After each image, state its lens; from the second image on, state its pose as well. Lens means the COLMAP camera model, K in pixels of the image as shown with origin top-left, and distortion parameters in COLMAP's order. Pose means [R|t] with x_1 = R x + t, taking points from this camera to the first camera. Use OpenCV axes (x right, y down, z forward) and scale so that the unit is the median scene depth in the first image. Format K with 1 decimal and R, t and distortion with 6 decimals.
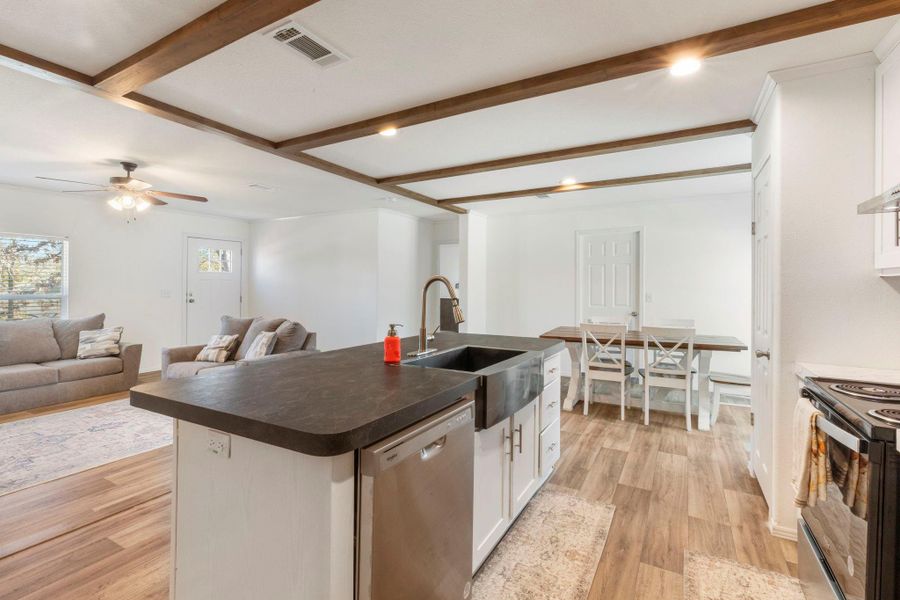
lens RADIAL K [[416.6, 0, 456.5], [0, 416.6, 284.5], [0, 0, 1]] dist [0.005337, 0.000443]
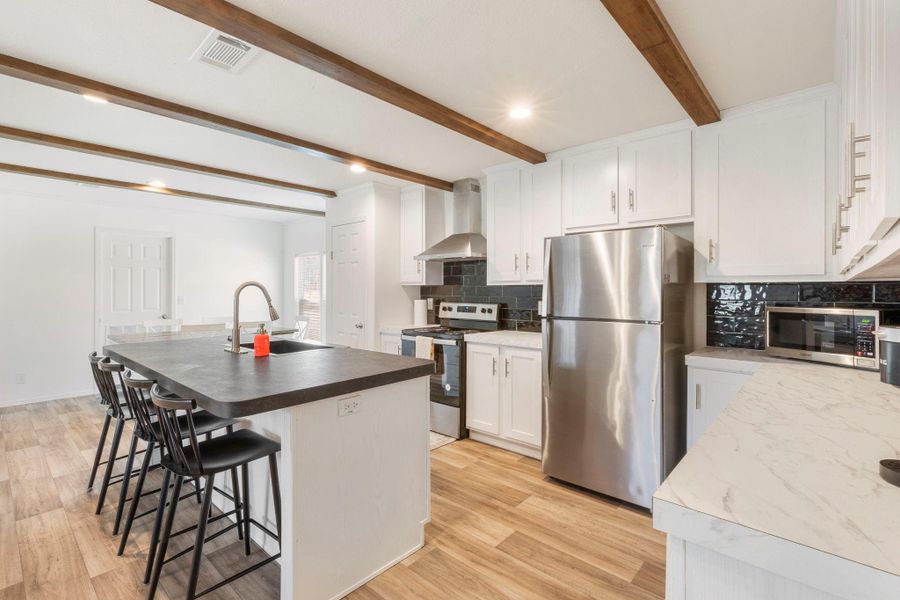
lens RADIAL K [[416.6, 0, 458.3], [0, 416.6, 293.8], [0, 0, 1]] dist [0.005337, 0.000443]
pose [[0.208501, -0.011546, 0.977954, -0.851489], [-0.002921, 0.999918, 0.012428, -0.001090], [-0.978018, -0.005448, 0.208450, 0.140763]]
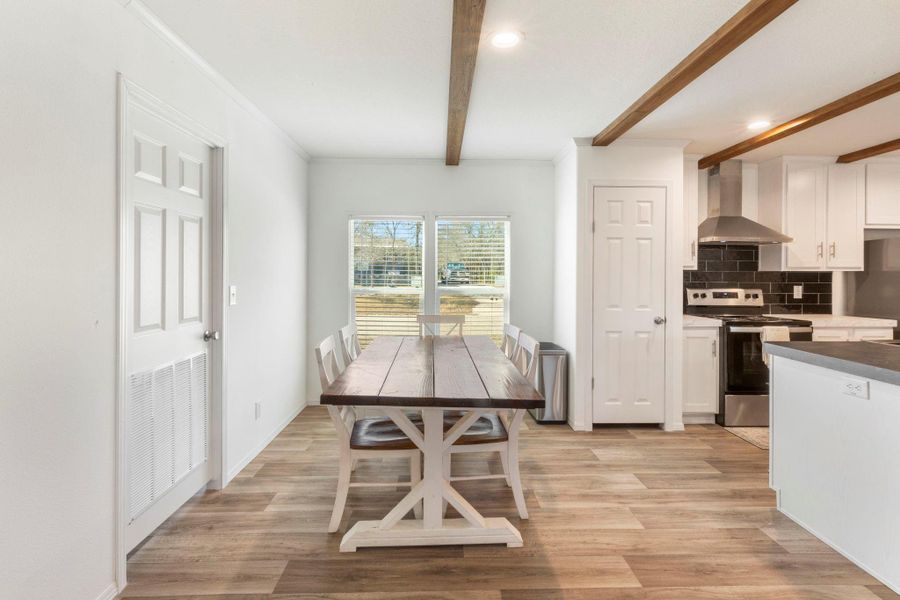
lens RADIAL K [[416.6, 0, 439.9], [0, 416.6, 276.9], [0, 0, 1]] dist [0.005337, 0.000443]
pose [[-0.492965, -0.022616, 0.869755, -0.126132], [-0.014212, 0.999738, 0.017940, -0.002838], [-0.869933, -0.003517, -0.493157, 2.100193]]
